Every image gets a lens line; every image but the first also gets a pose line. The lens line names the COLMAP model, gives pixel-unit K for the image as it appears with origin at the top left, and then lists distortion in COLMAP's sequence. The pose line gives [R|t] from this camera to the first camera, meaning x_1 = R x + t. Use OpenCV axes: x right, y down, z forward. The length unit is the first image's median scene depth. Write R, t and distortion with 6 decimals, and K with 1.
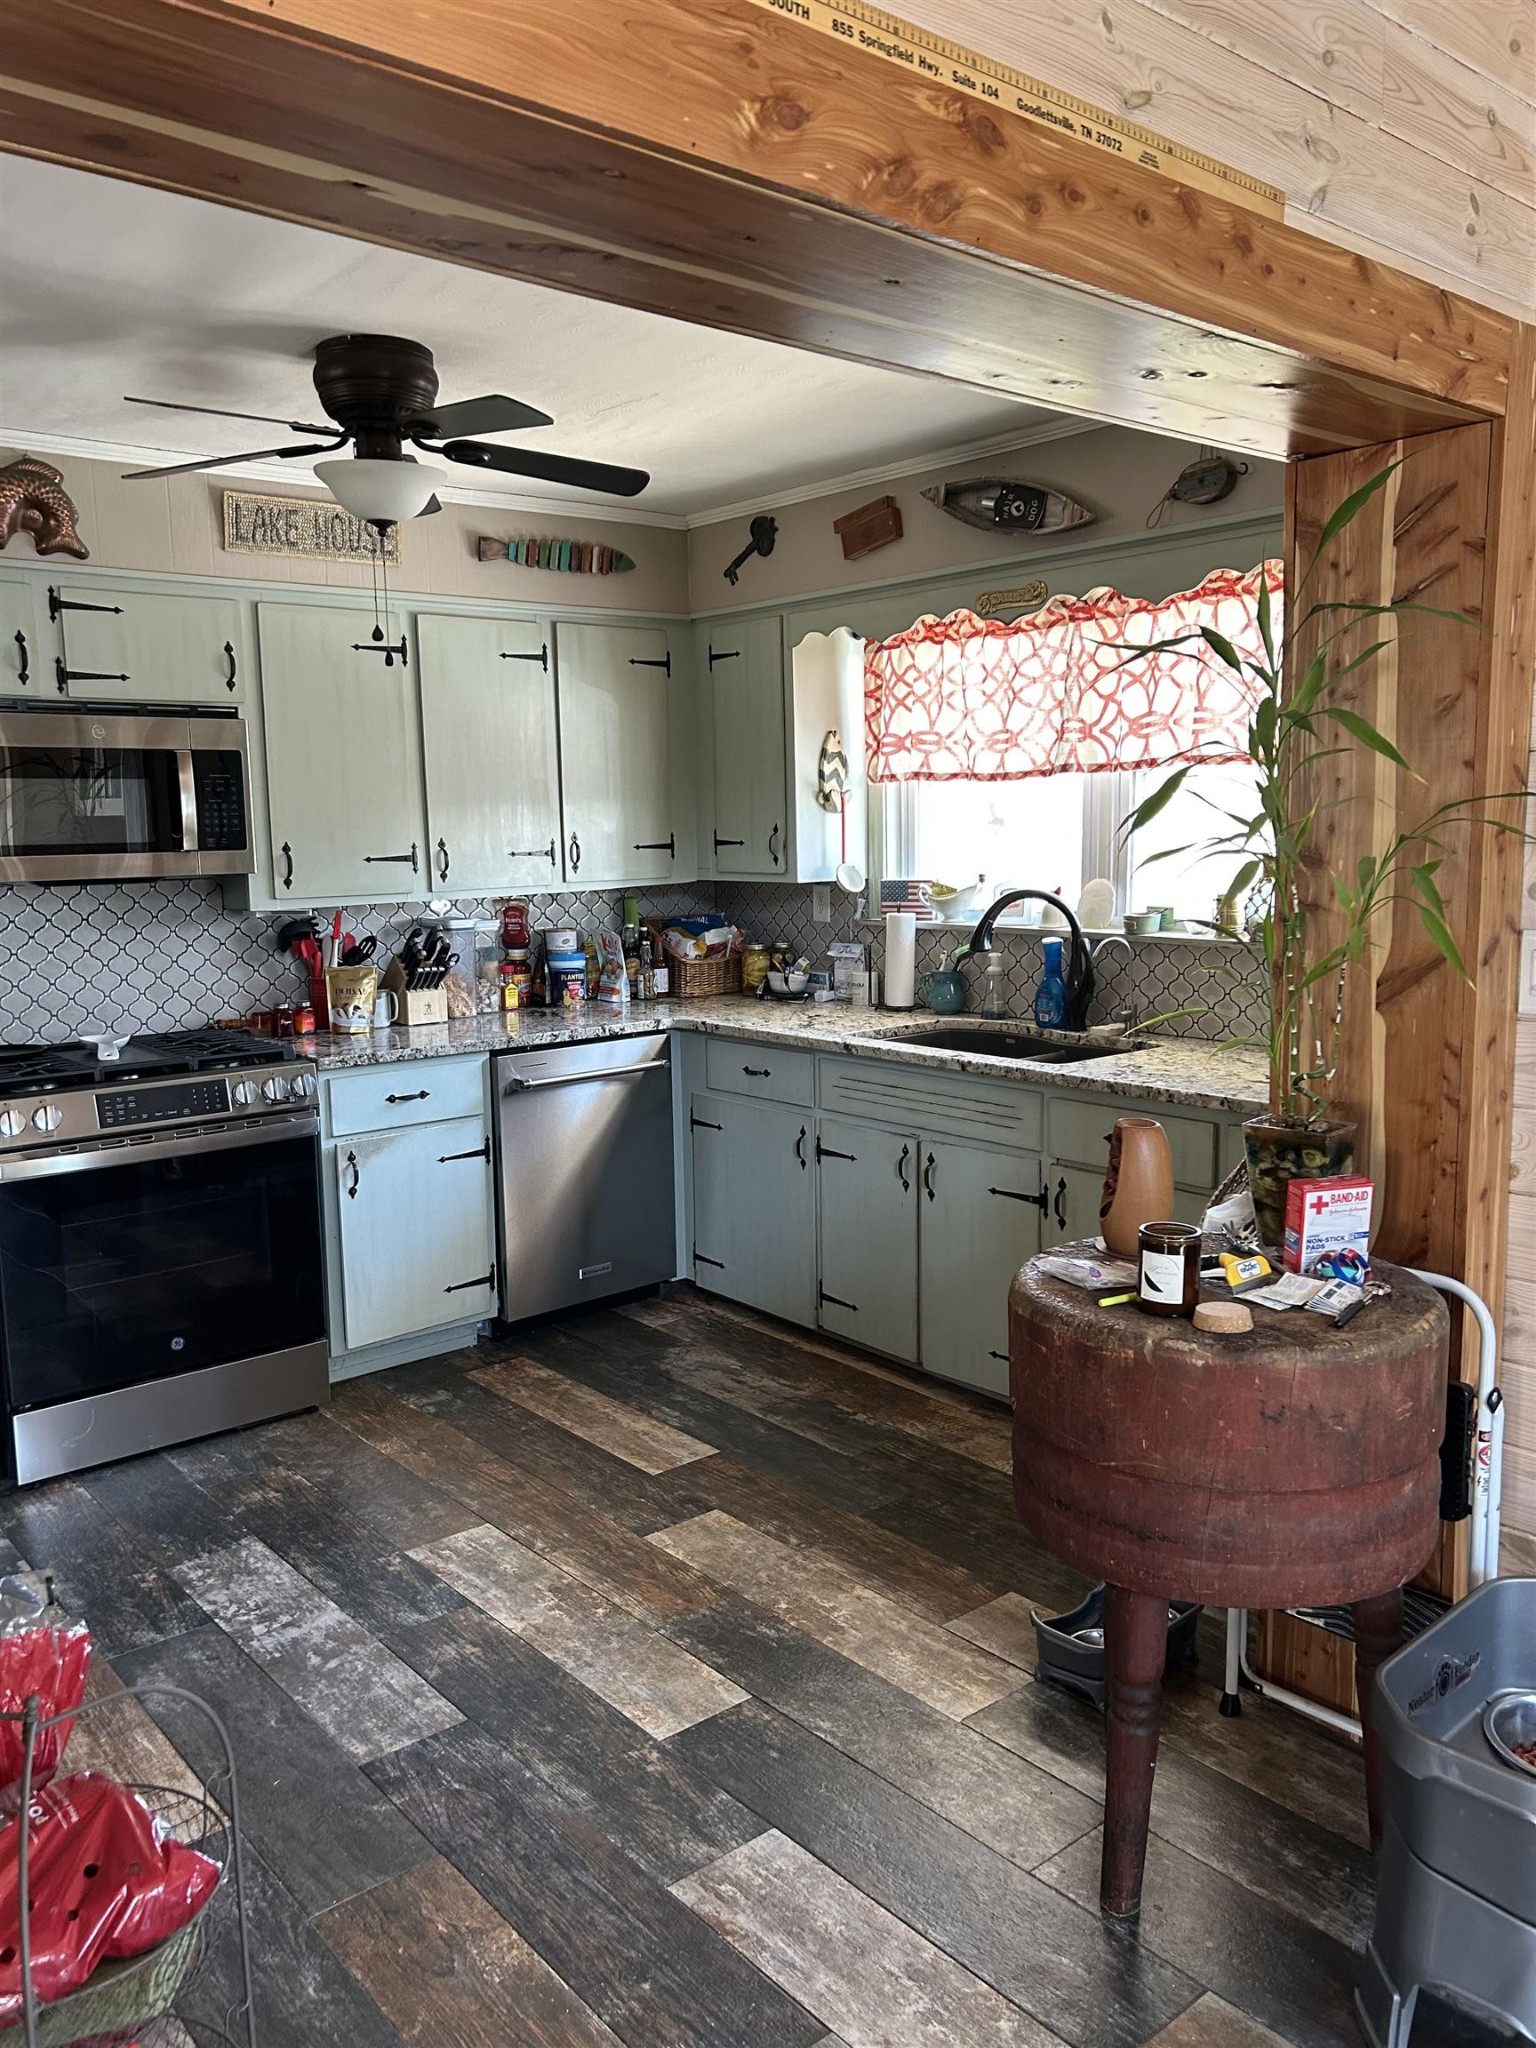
lens RADIAL K [[1531.2, 0, 768.0], [0, 1531.2, 1024.0], [0, 0, 1]] dist [0.007403, -0.003382]
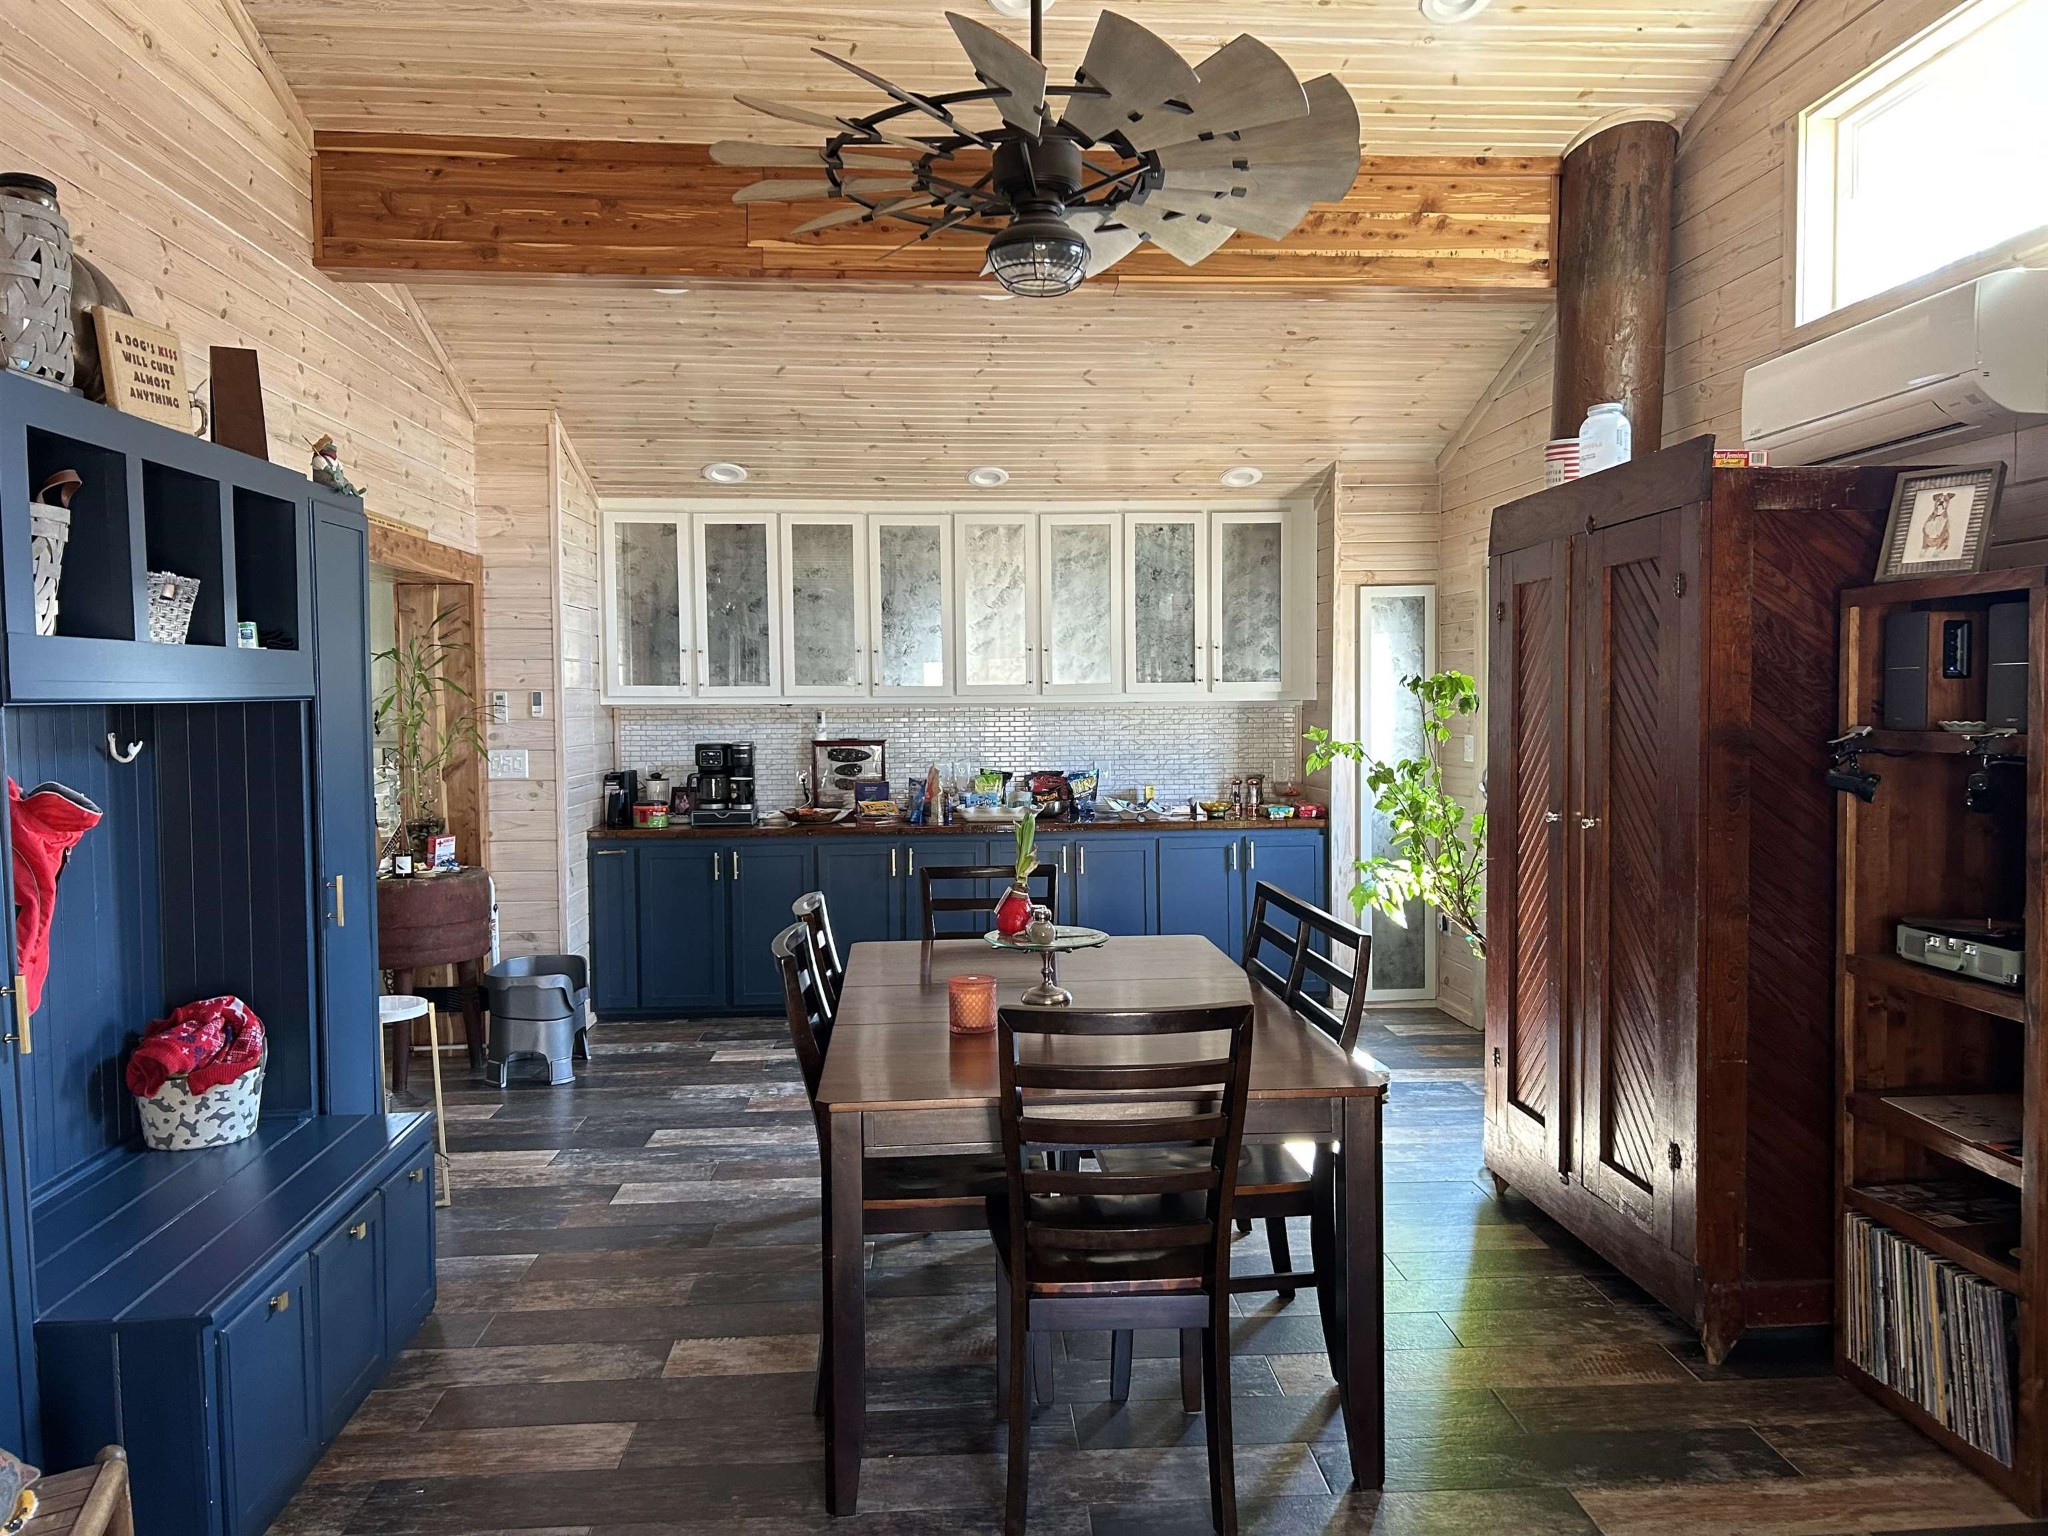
lens RADIAL K [[1531.2, 0, 1024.0], [0, 1531.2, 768.0], [0, 0, 1]] dist [0.007403, -0.003382]
pose [[0.594336, -0.027100, 0.803760, -1.302911], [0.106777, 0.993243, -0.045467, 0.222992], [-0.797097, 0.112846, 0.593214, -1.611856]]
